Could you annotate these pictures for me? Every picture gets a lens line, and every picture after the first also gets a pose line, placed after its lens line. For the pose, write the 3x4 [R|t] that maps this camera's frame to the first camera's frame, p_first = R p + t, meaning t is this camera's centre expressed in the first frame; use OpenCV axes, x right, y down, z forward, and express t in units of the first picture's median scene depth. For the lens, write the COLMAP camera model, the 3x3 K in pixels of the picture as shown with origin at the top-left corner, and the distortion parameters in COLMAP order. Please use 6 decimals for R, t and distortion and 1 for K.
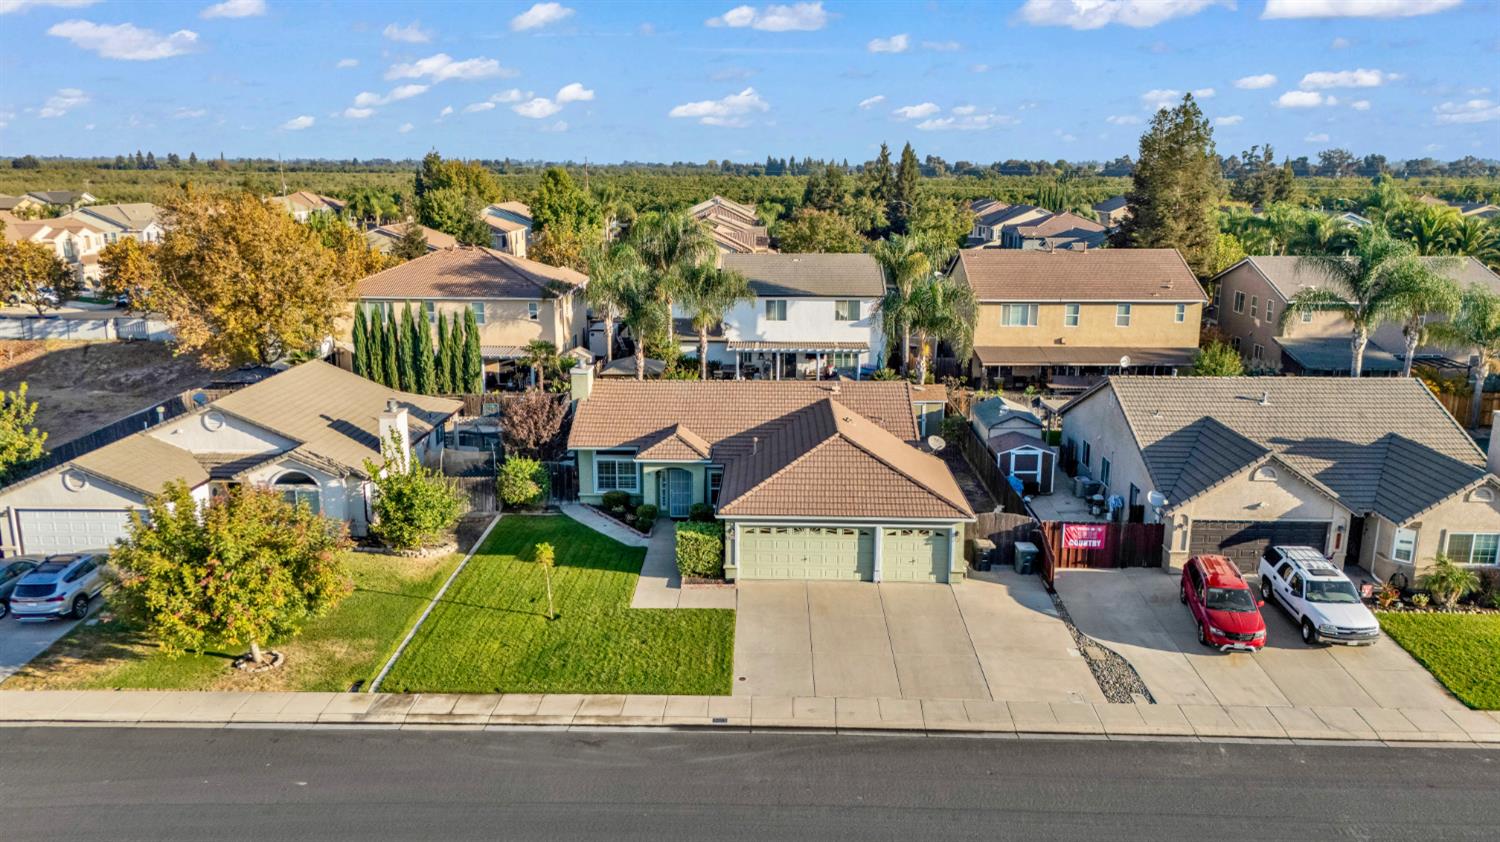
lens RADIAL K [[1105.0, 0, 750.0], [0, 1105.0, 421.0], [0, 0, 1]] dist [0.062722, -0.054880]
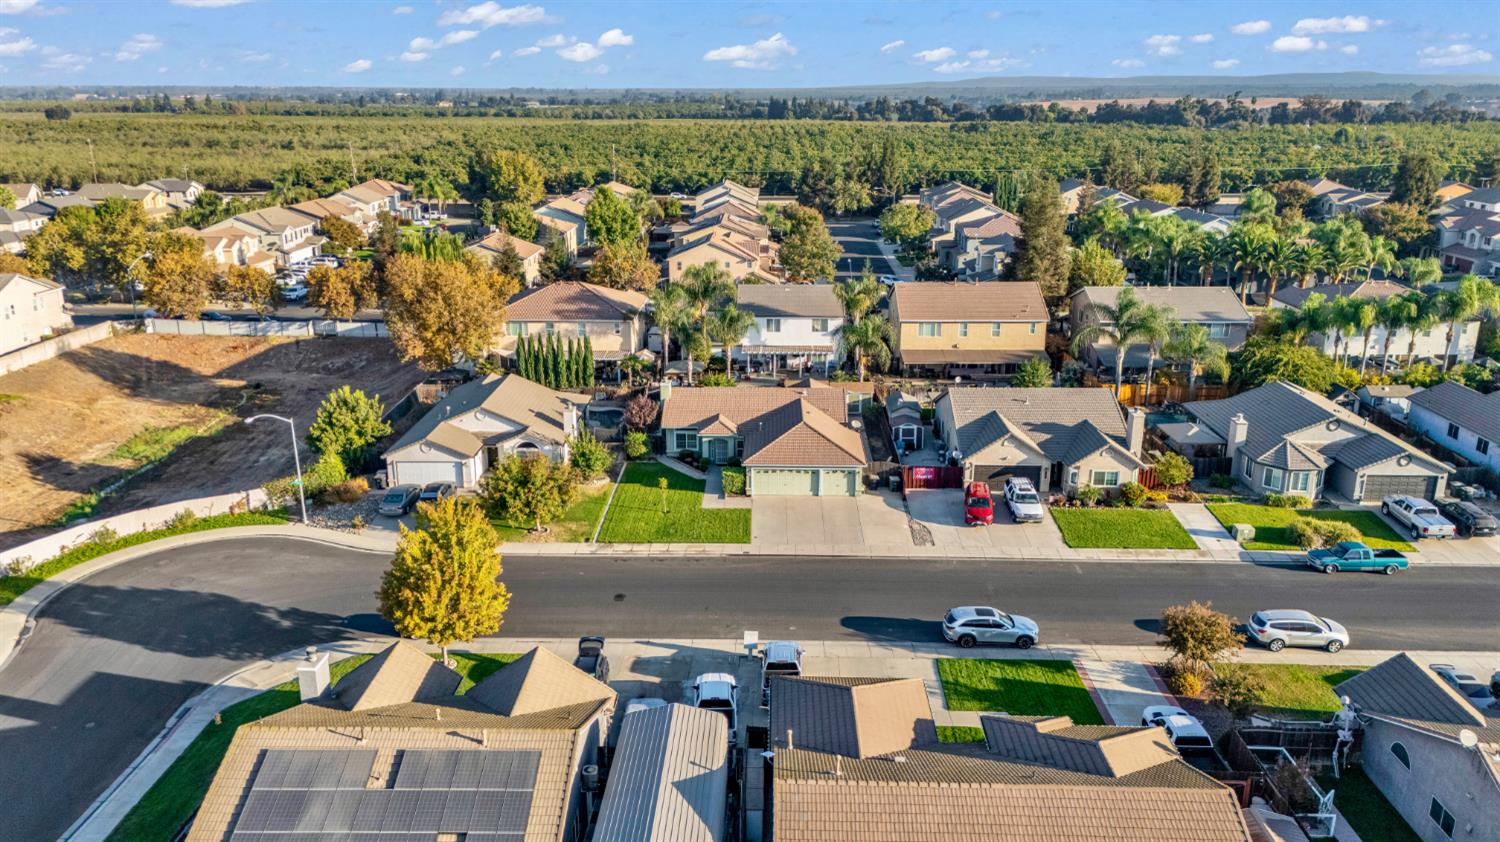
lens RADIAL K [[1104.3, 0, 750.0], [0, 1104.3, 421.0], [0, 0, 1]] dist [0.088037, -0.110753]
pose [[0.999986, -0.003841, -0.003605, -0.006812], [0.004059, 0.998022, 0.062742, -0.108893], [0.003357, -0.062755, 0.998023, -0.922371]]
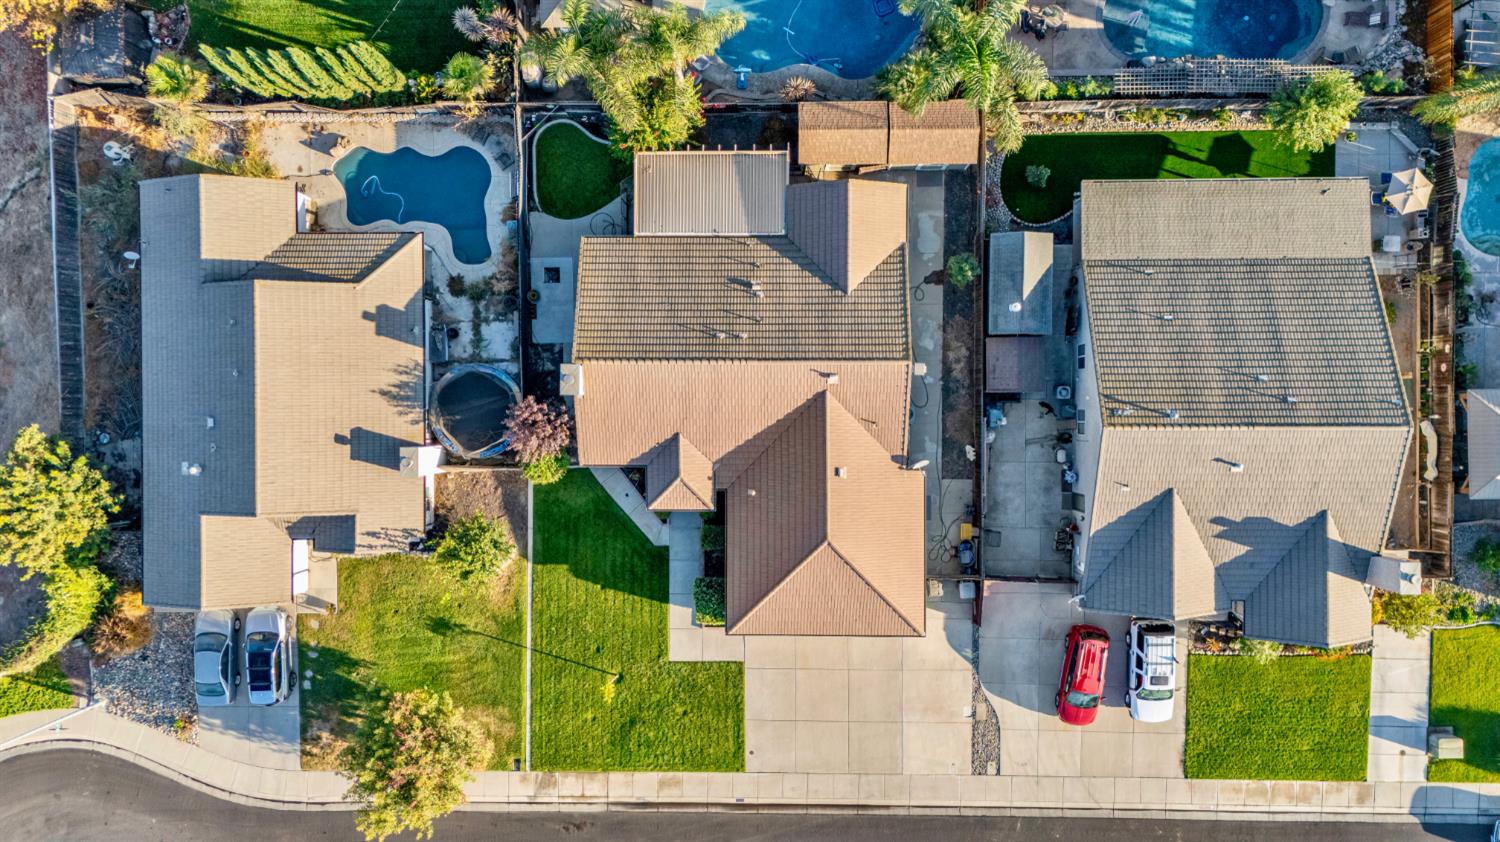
lens RADIAL K [[1104.3, 0, 750.0], [0, 1104.3, 421.0], [0, 0, 1]] dist [0.088037, -0.110753]
pose [[0.999572, -0.019474, -0.021836, 0.026750], [0.025522, 0.215393, 0.976194, -1.086068], [-0.014307, -0.976333, 0.215798, 0.839334]]
